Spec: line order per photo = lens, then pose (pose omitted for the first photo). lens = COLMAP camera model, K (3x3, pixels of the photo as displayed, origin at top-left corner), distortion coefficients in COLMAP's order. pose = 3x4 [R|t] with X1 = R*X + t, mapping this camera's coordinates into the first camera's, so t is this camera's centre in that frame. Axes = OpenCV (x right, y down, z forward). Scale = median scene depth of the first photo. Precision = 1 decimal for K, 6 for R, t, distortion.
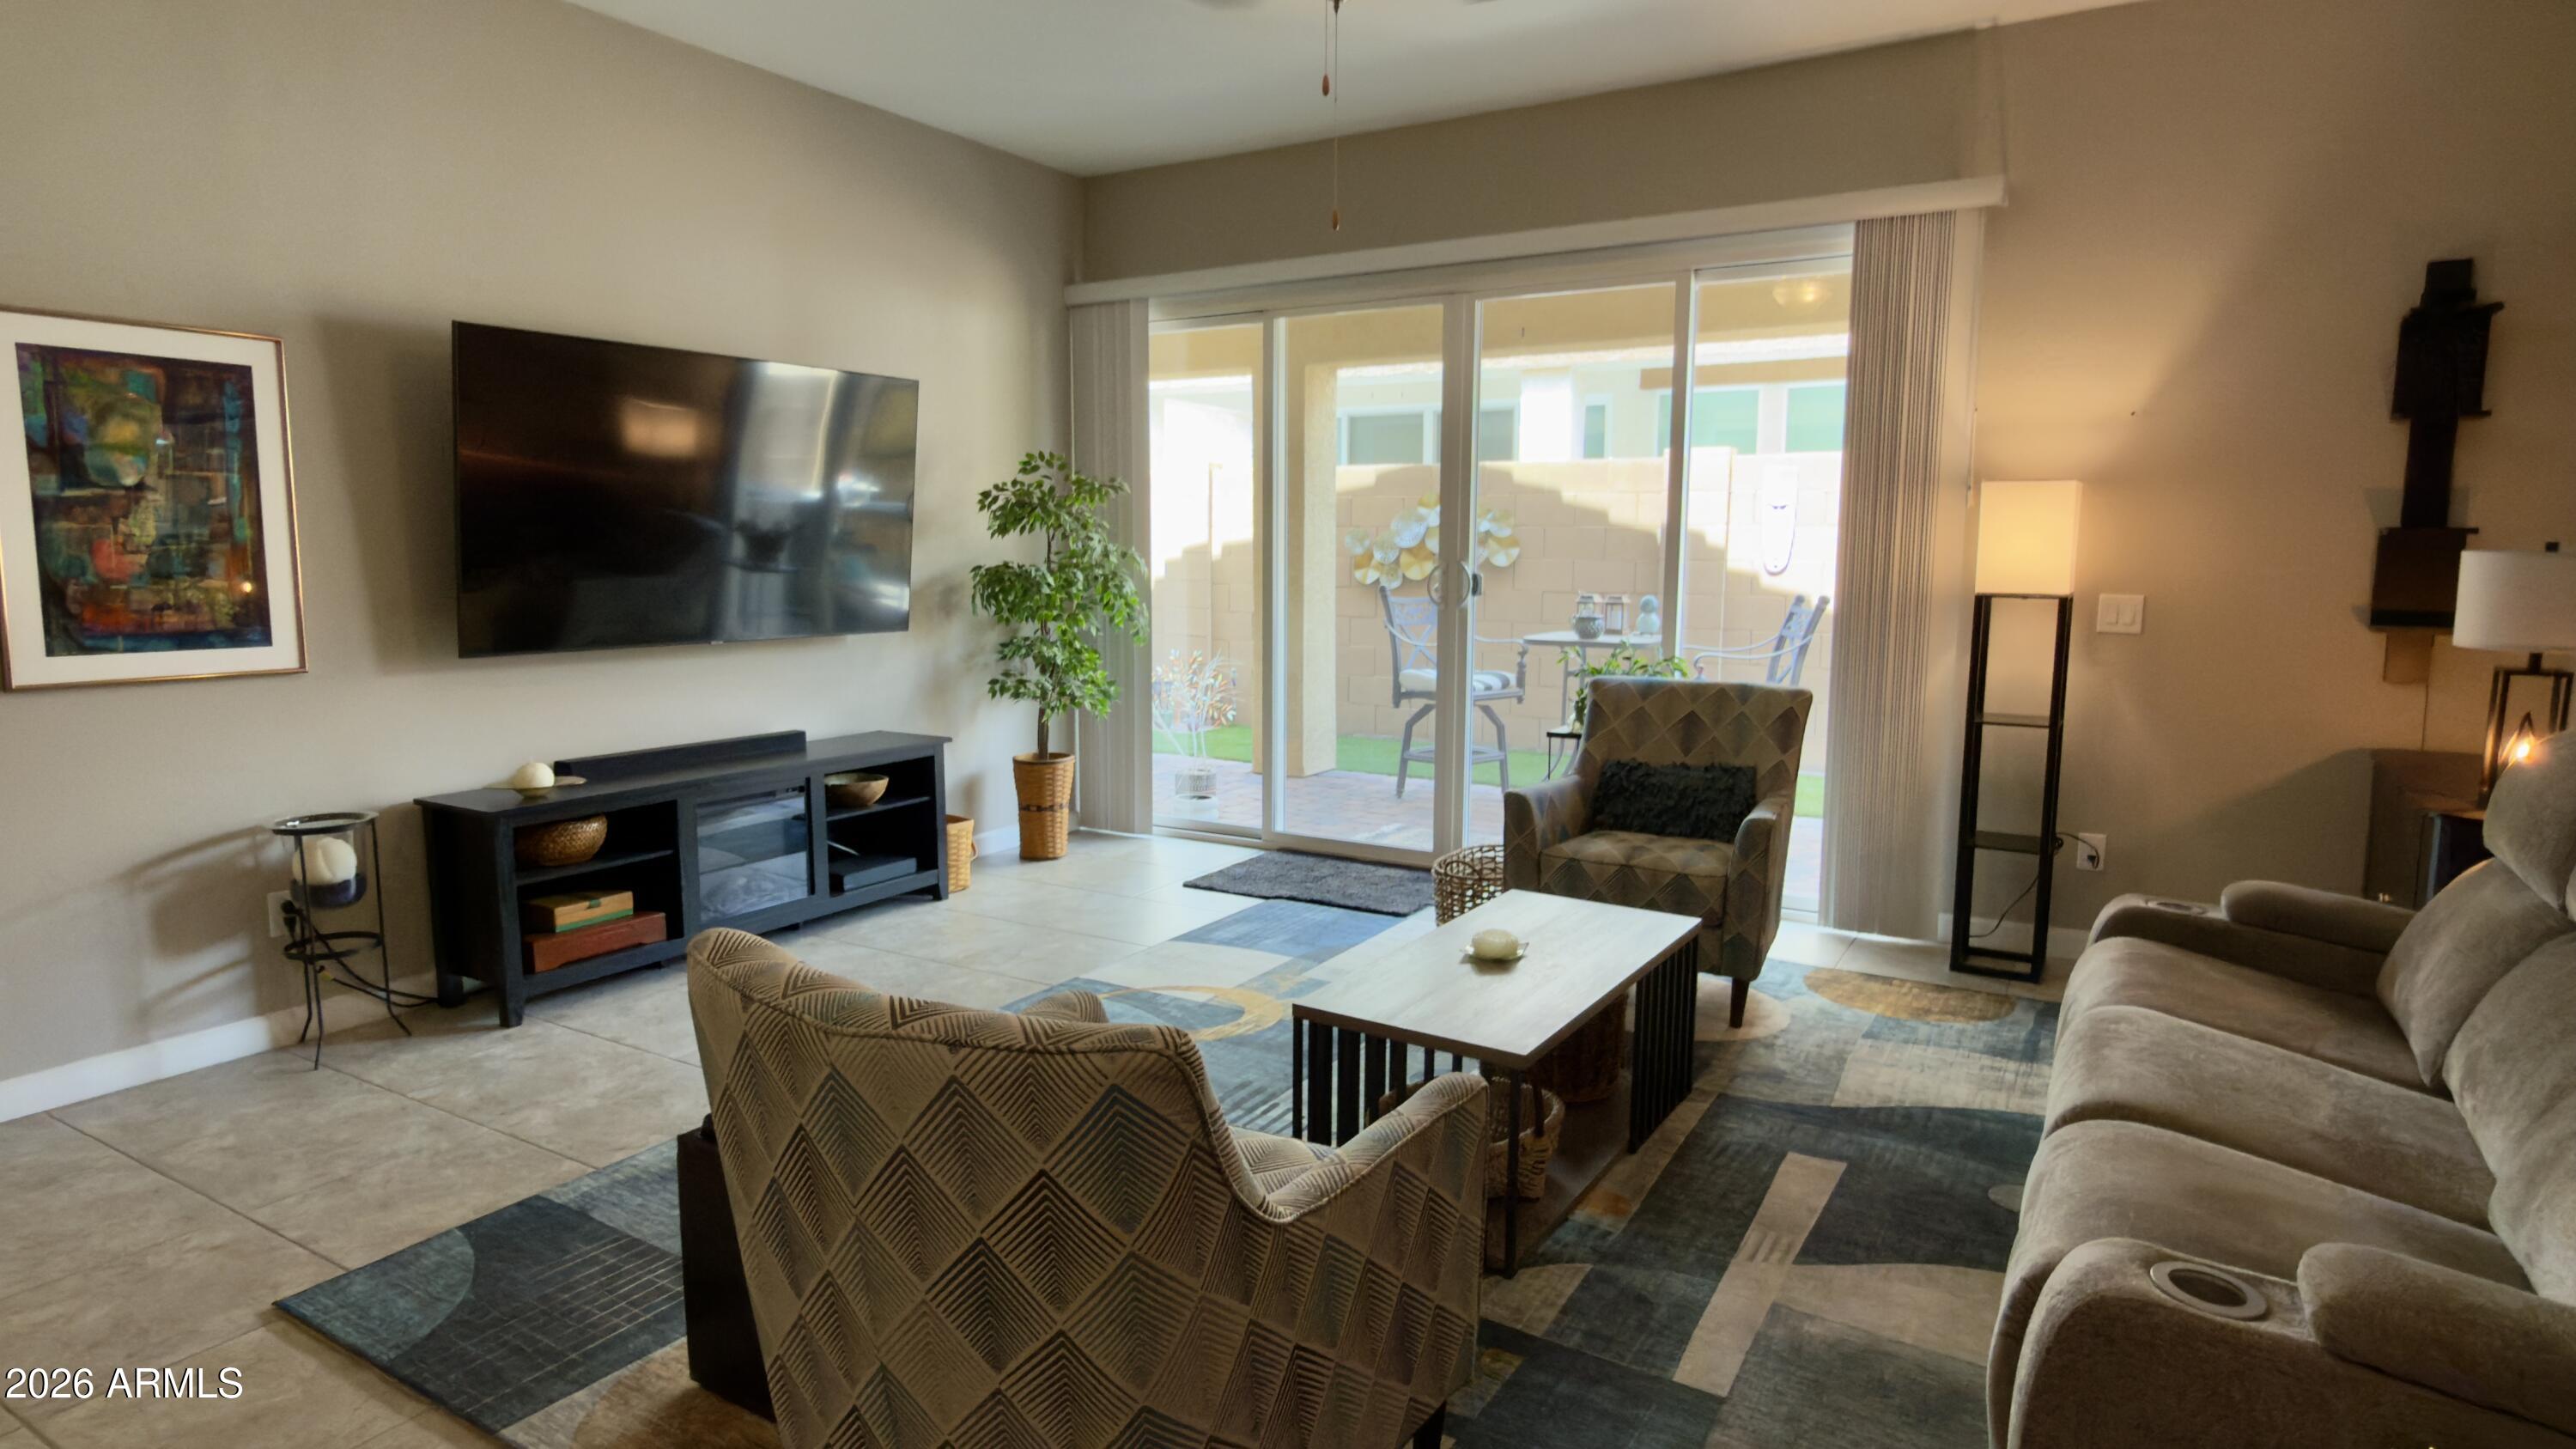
lens RADIAL K [[1425.8, 0, 1289.2], [0, 1425.8, 724.4], [0, 0, 1]] dist [0.004971, 0.000459]
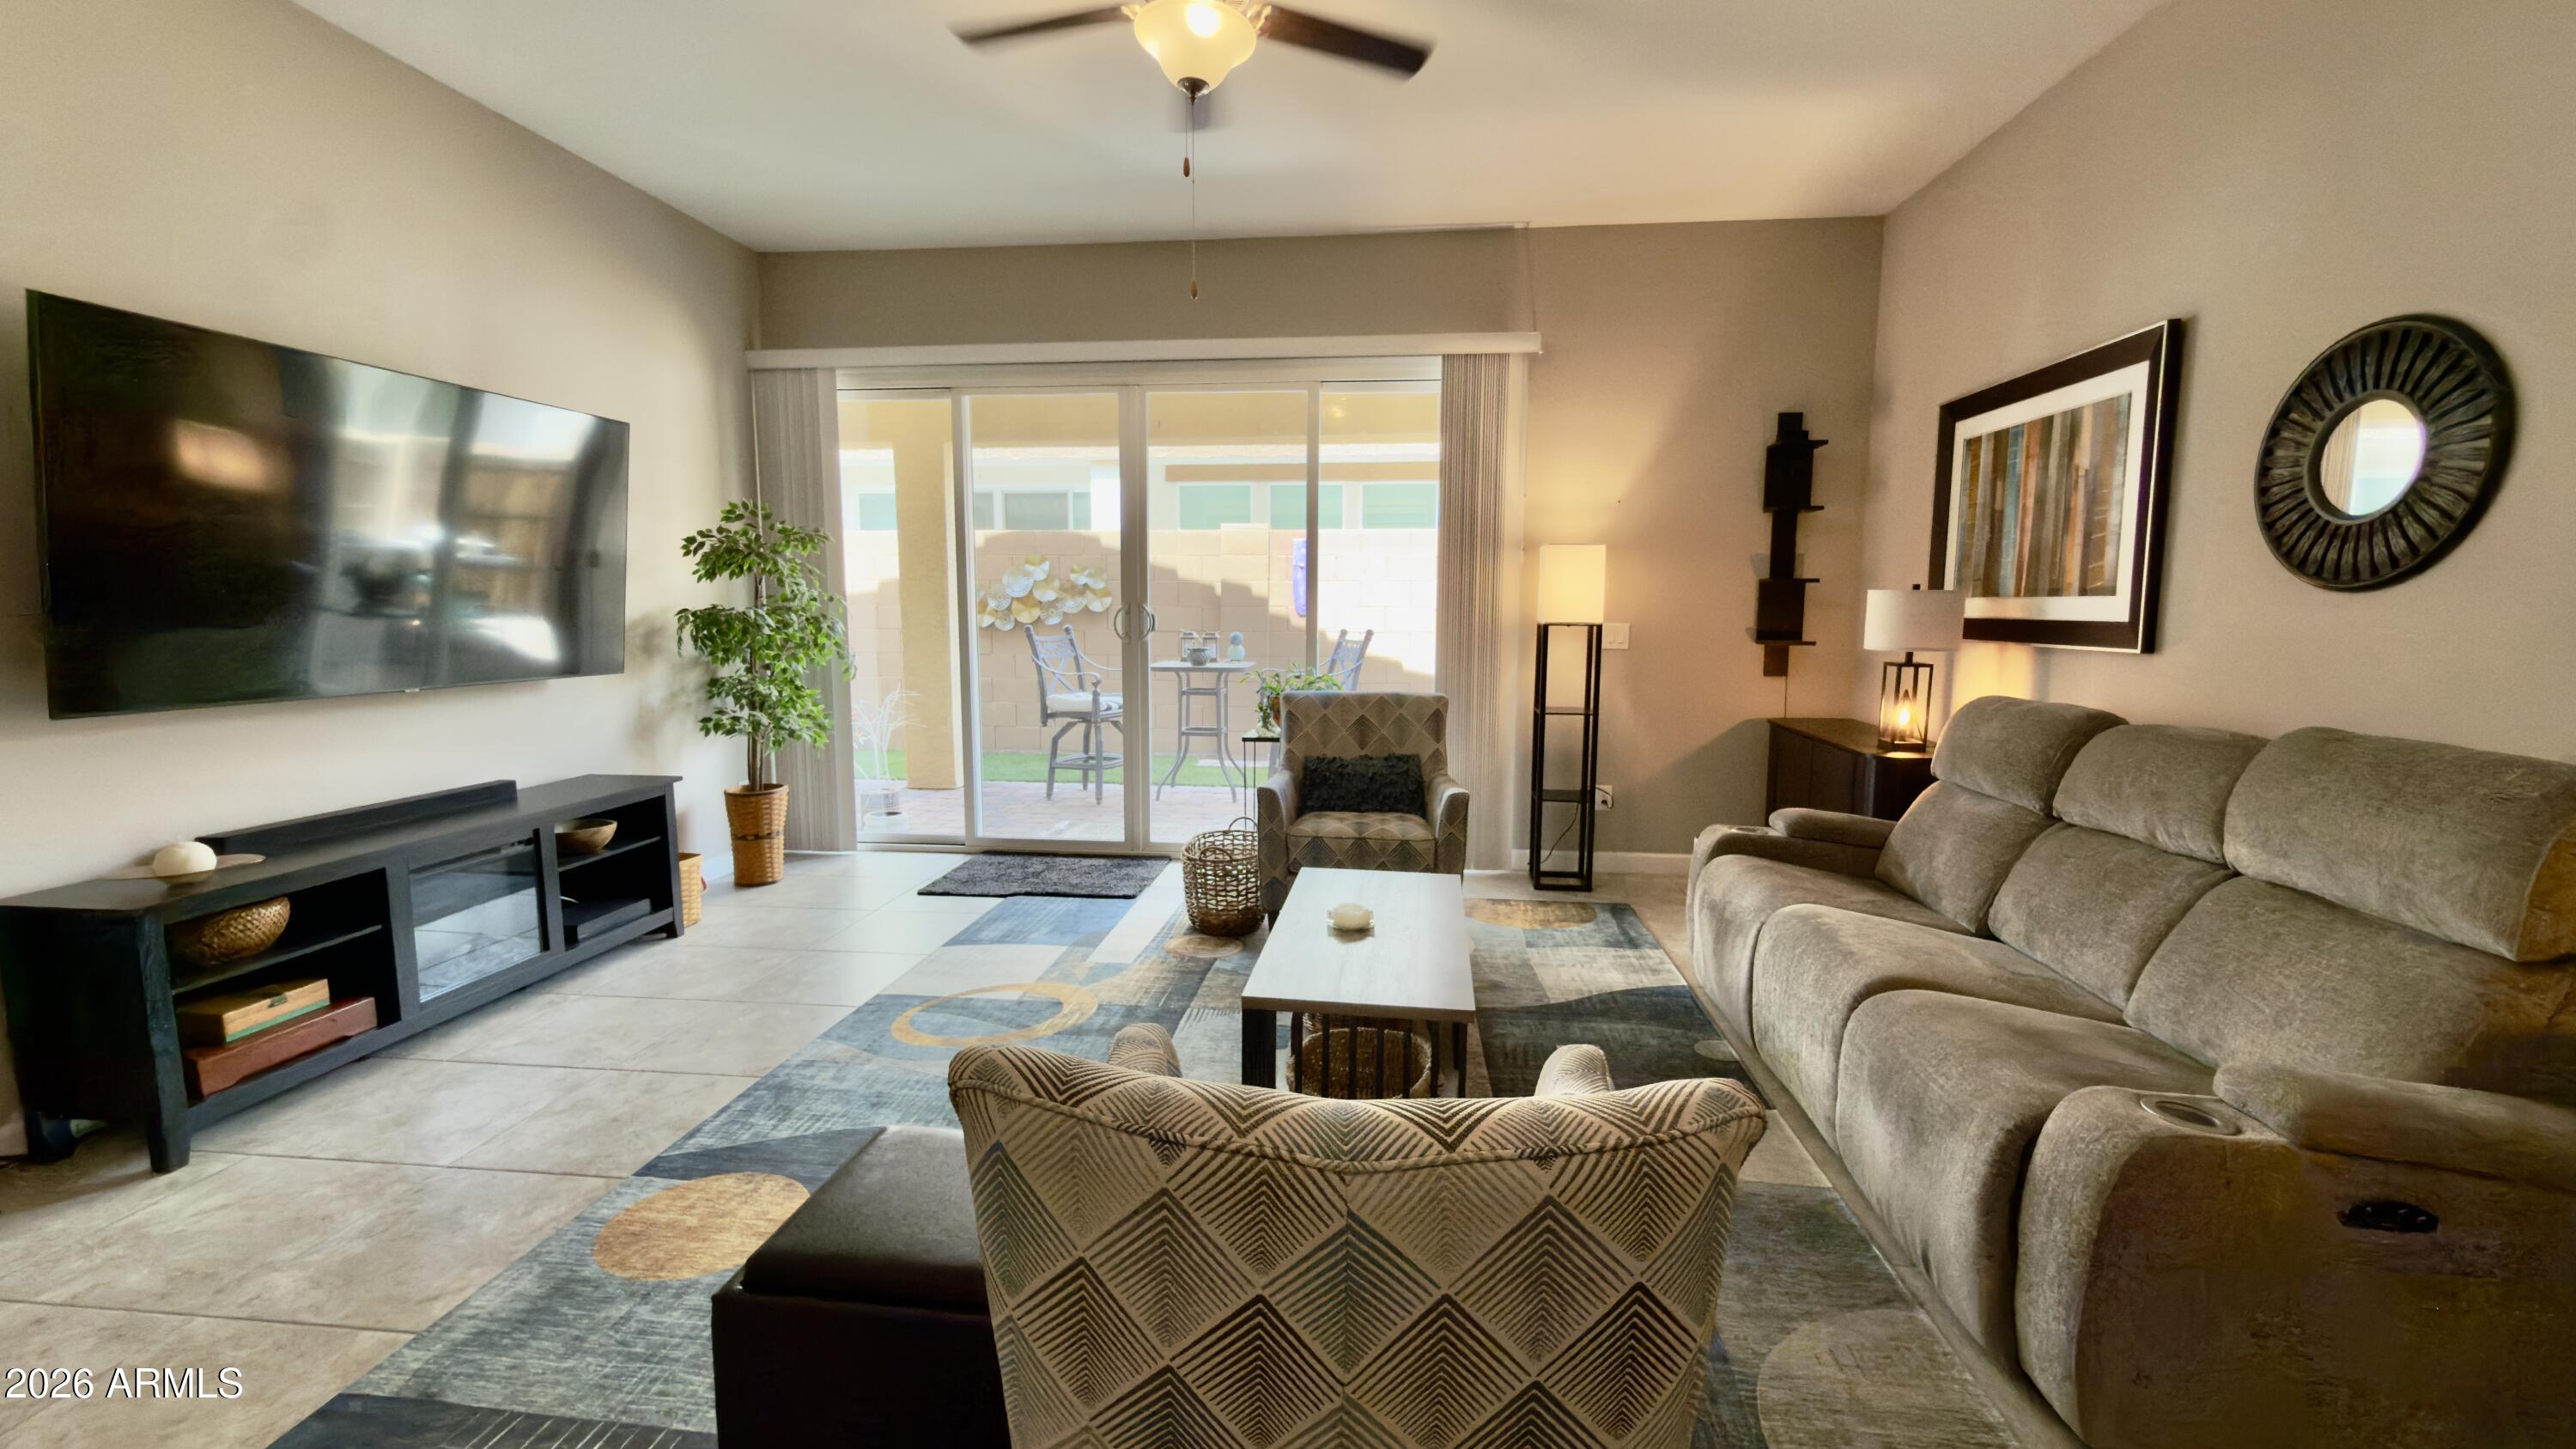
lens RADIAL K [[1038.8, 0, 1288.0], [0, 1038.8, 721.9], [0, 0, 1]] dist [0.000461, 0.000036]
pose [[0.902595, -0.049453, 0.427640, -0.192537], [0.054263, 0.998526, 0.000941, -0.008123], [-0.427057, 0.022356, 0.903949, 0.171560]]
